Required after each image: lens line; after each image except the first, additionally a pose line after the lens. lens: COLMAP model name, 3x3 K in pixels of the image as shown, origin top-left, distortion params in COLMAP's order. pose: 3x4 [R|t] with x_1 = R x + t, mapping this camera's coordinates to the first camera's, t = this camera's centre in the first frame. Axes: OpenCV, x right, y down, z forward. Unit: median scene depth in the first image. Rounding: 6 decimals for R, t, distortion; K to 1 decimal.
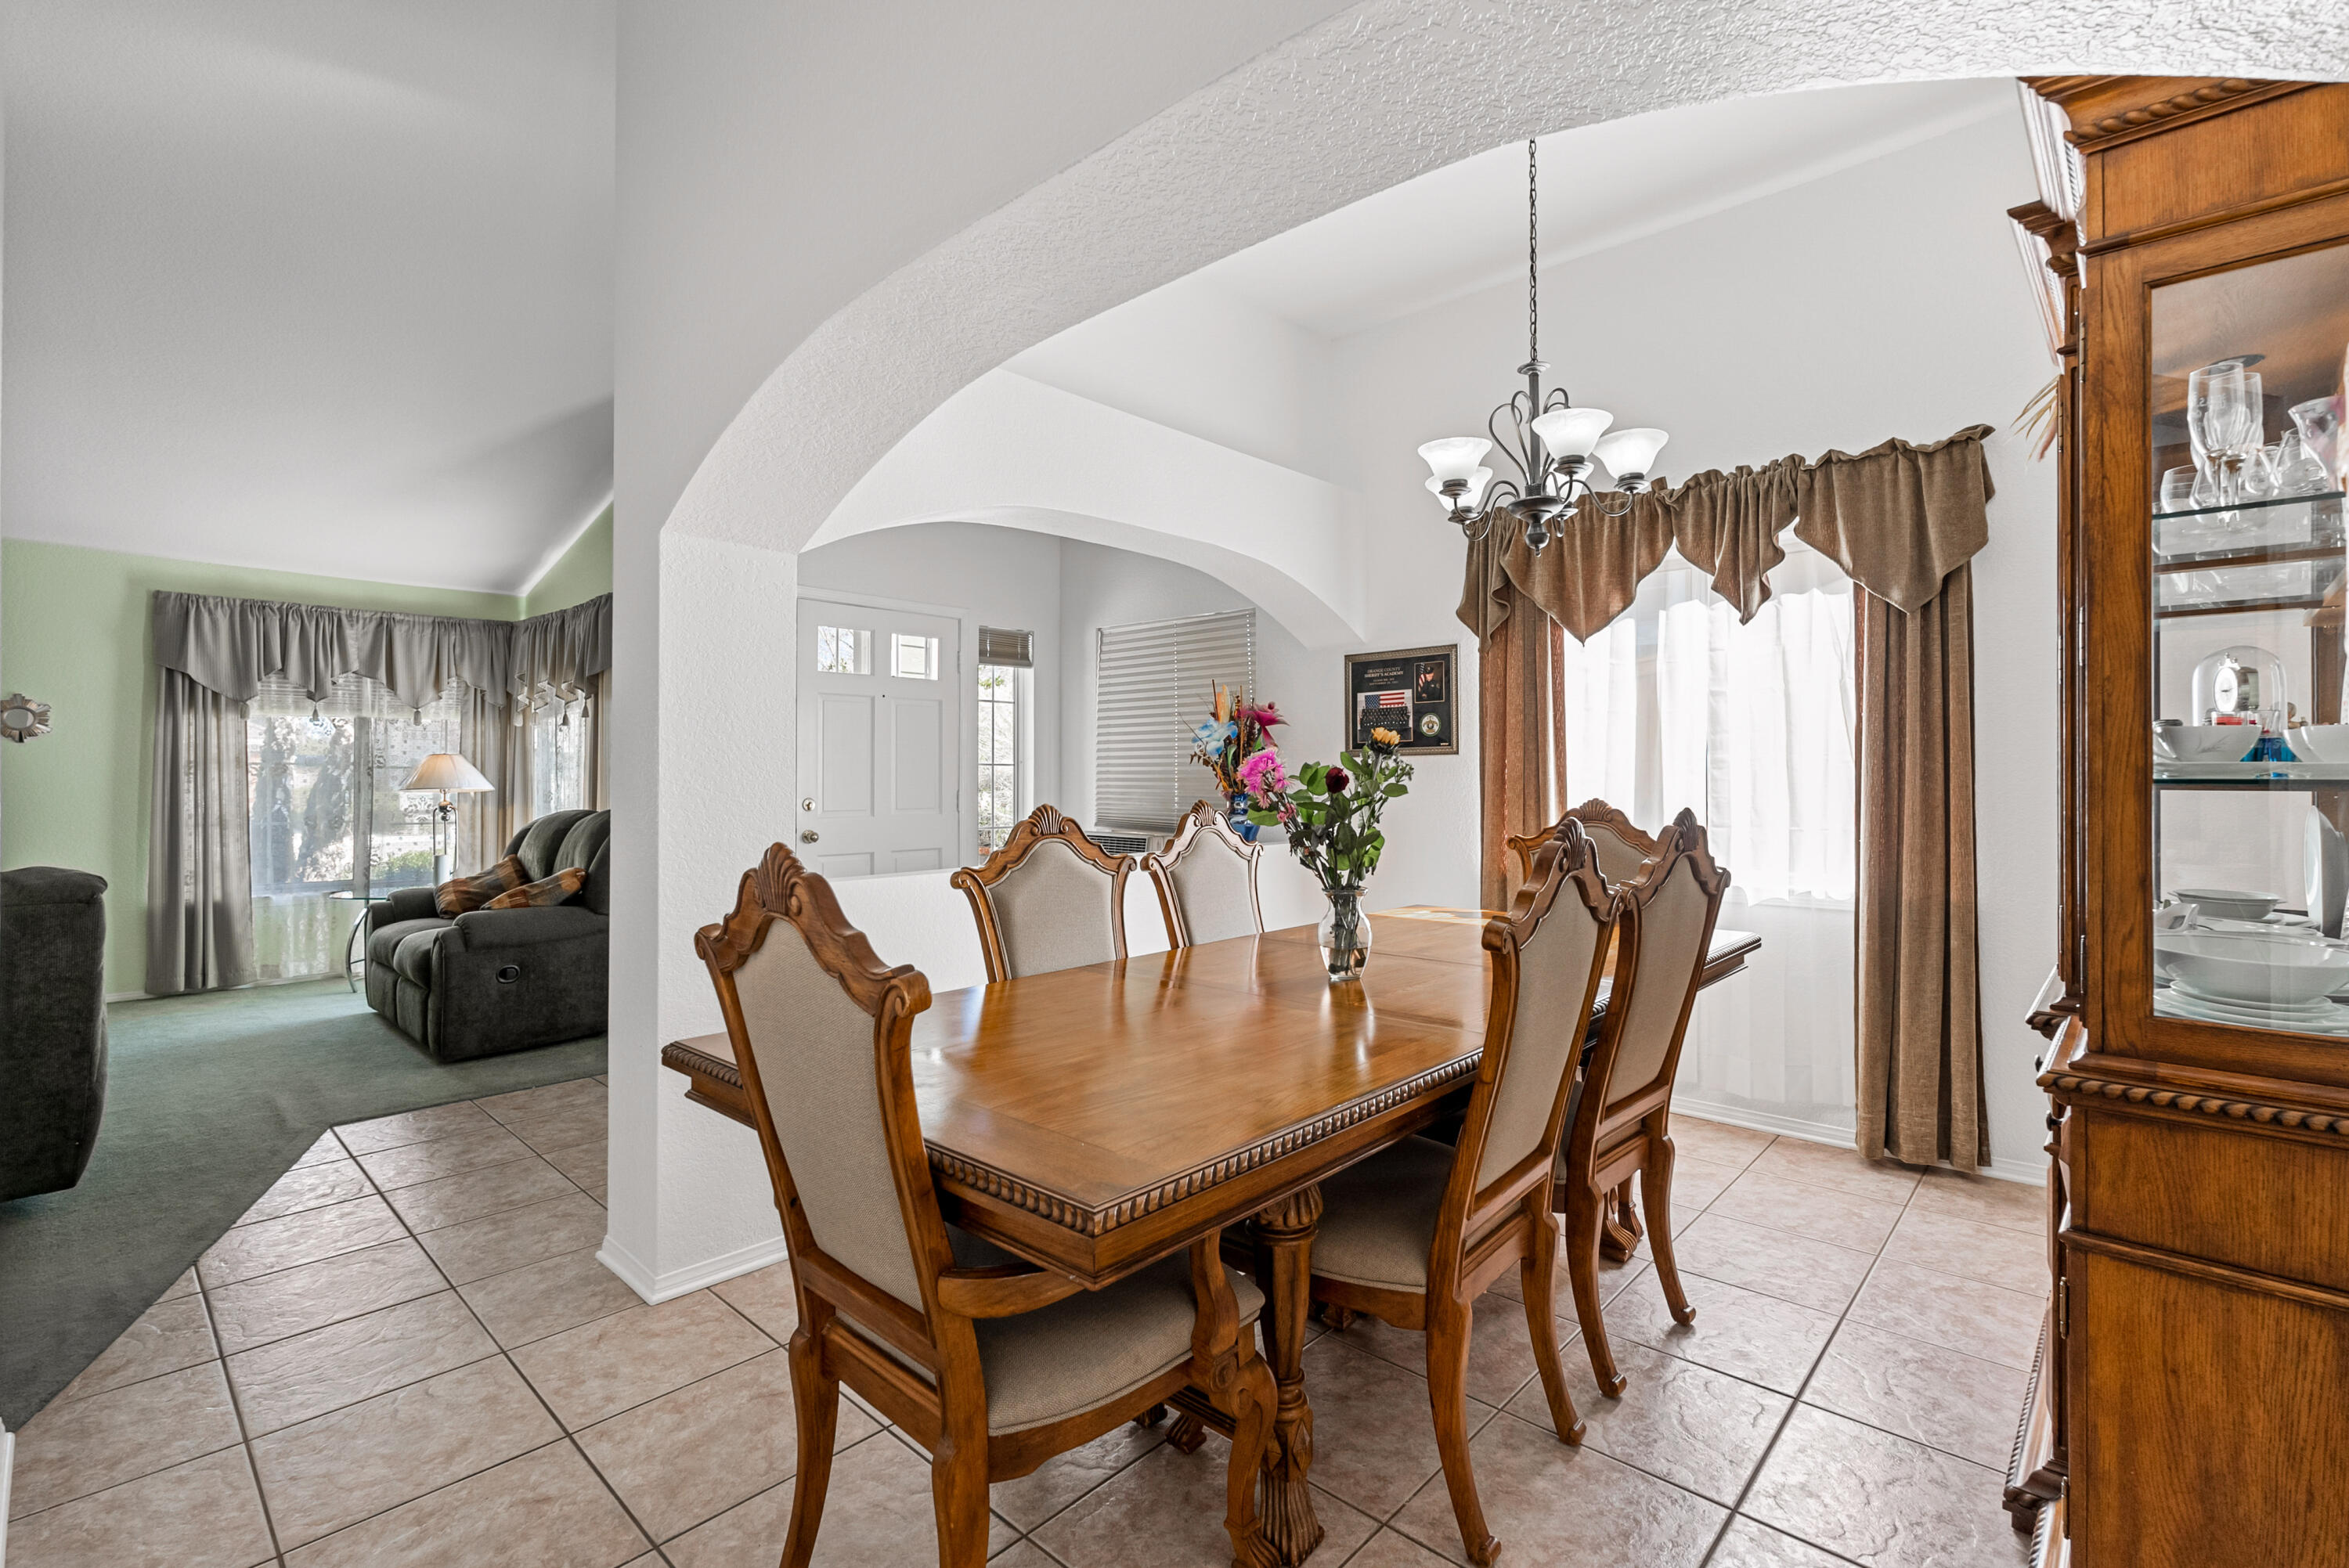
lens RADIAL K [[1042.5, 0, 1164.2], [0, 1042.5, 770.4], [0, 0, 1]] dist [-0.003495, 0.000564]
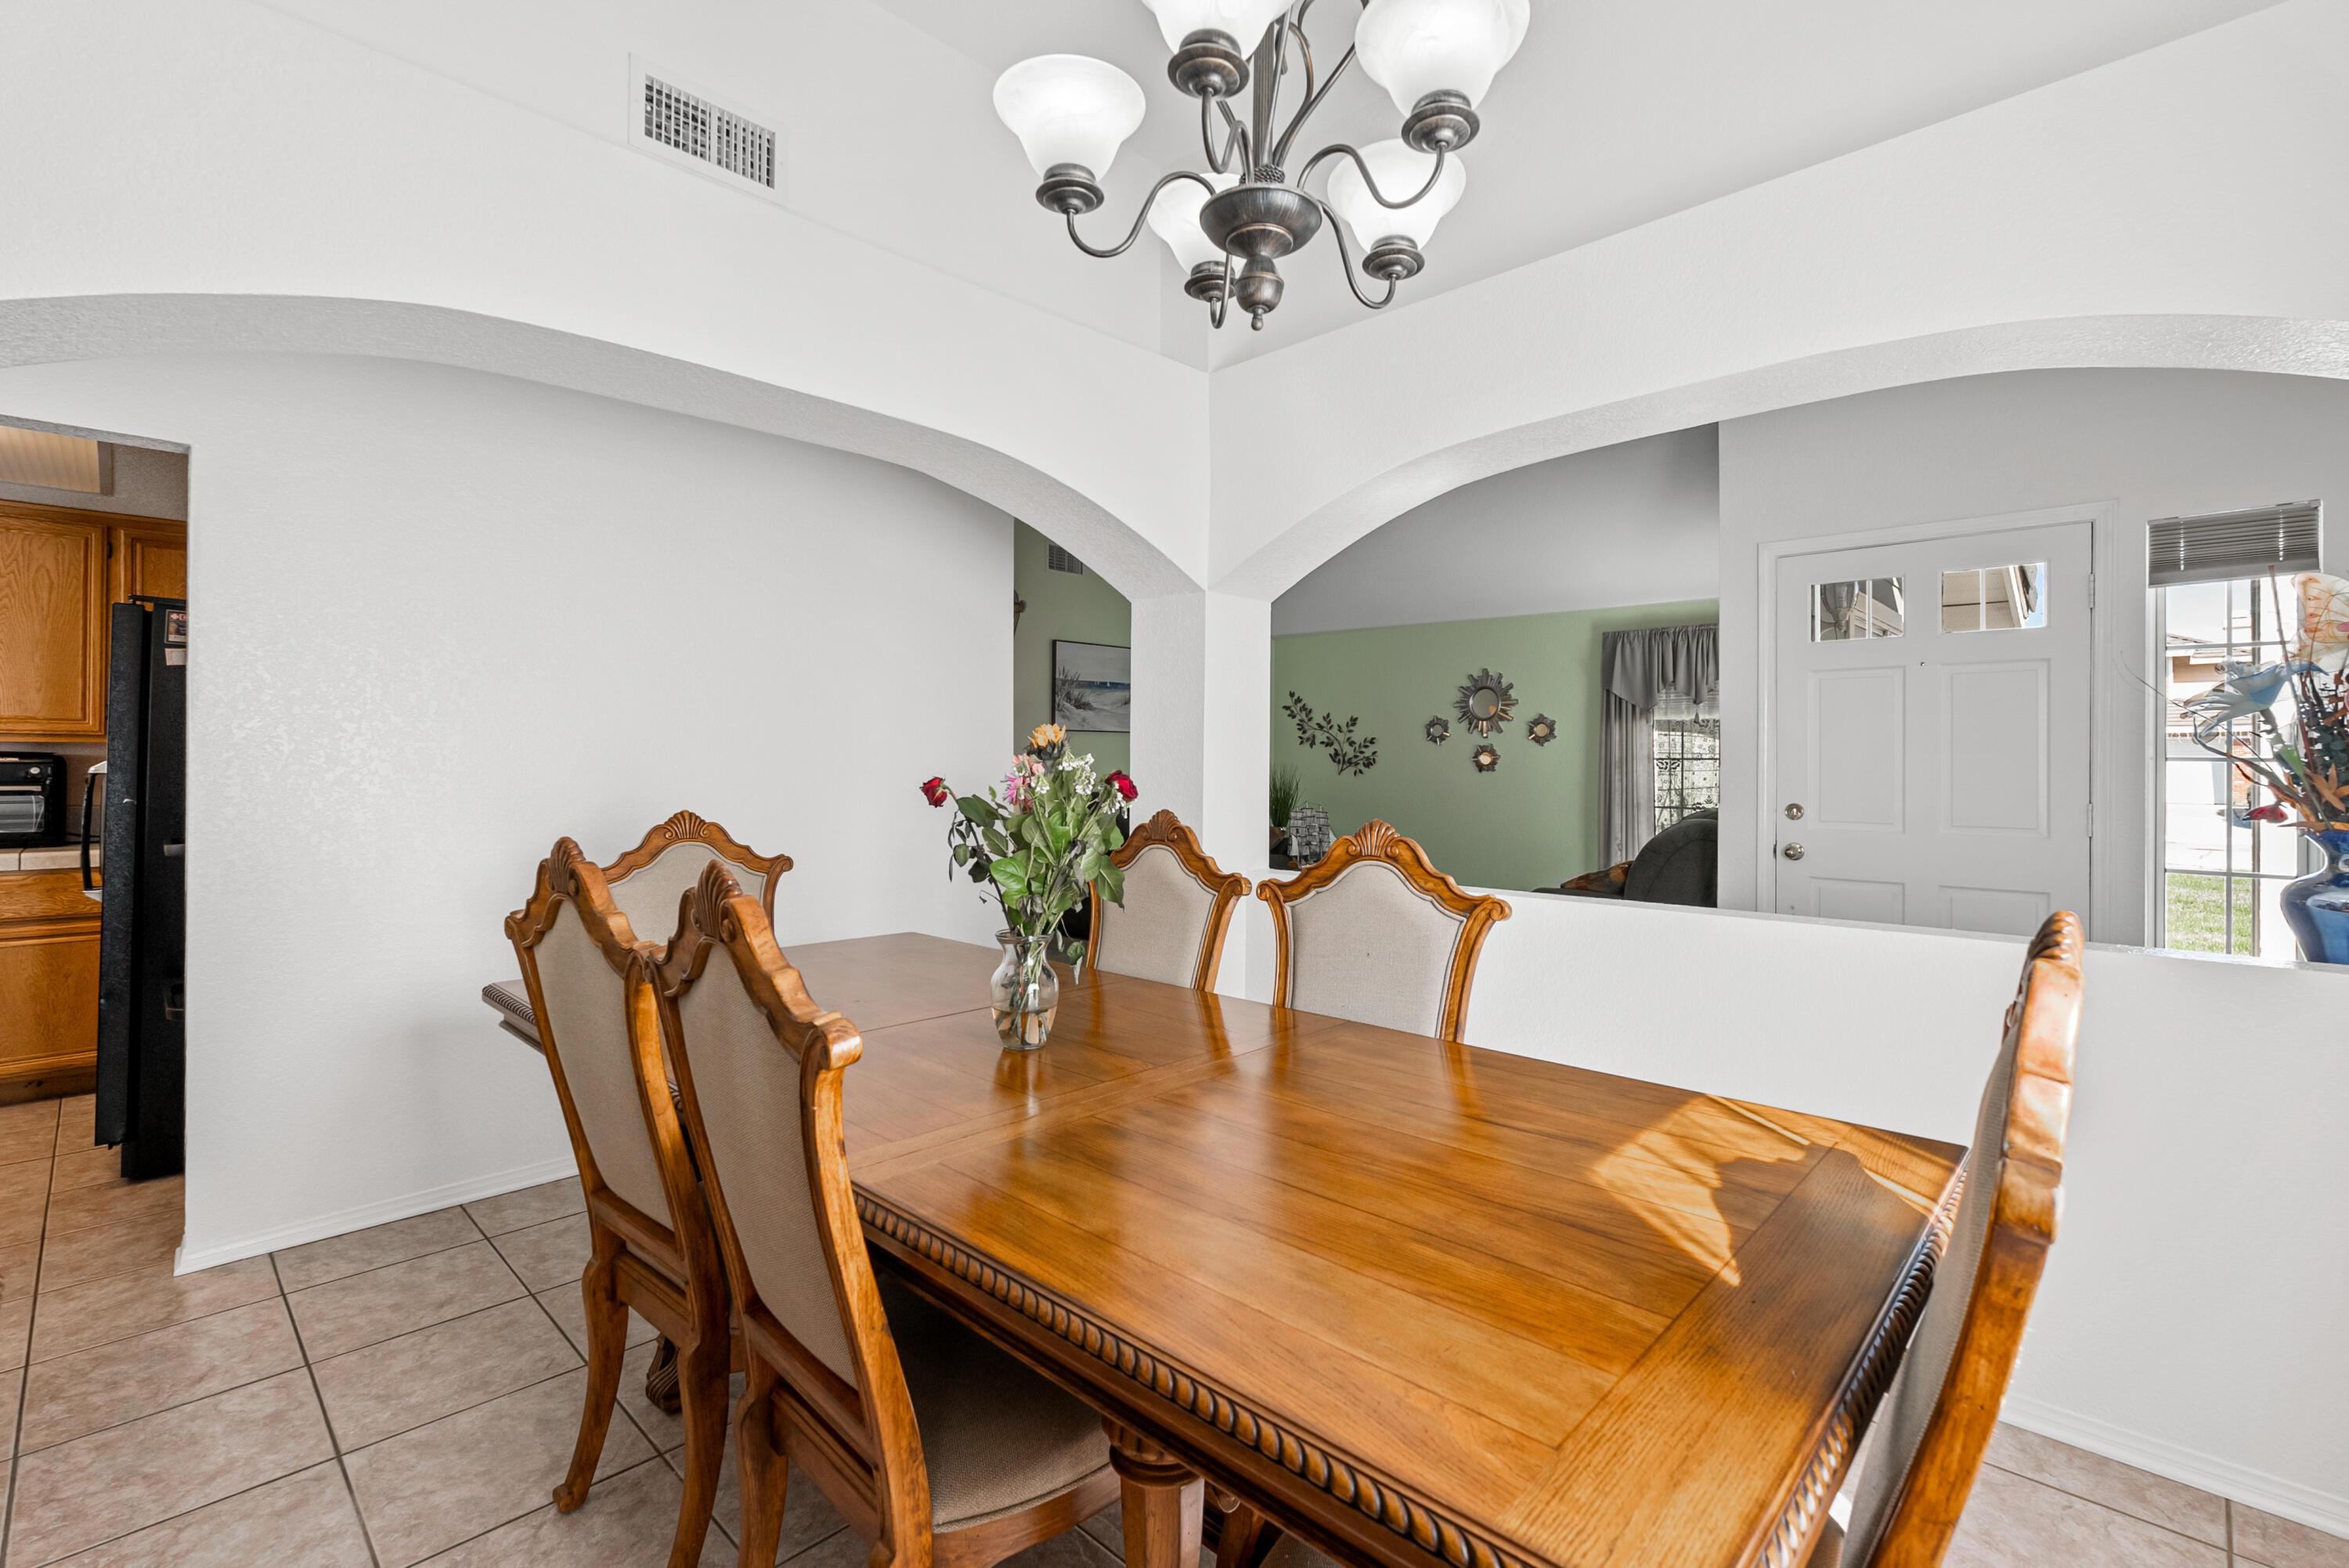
lens RADIAL K [[1042.5, 0, 1185.4], [0, 1042.5, 762.1], [0, 0, 1]] dist [-0.003495, 0.000564]
pose [[-0.001444, 0.001154, -0.999998, 0.369986], [0.001106, 0.999999, 0.001152, -0.005597], [0.999998, -0.001104, -0.001445, 0.428351]]
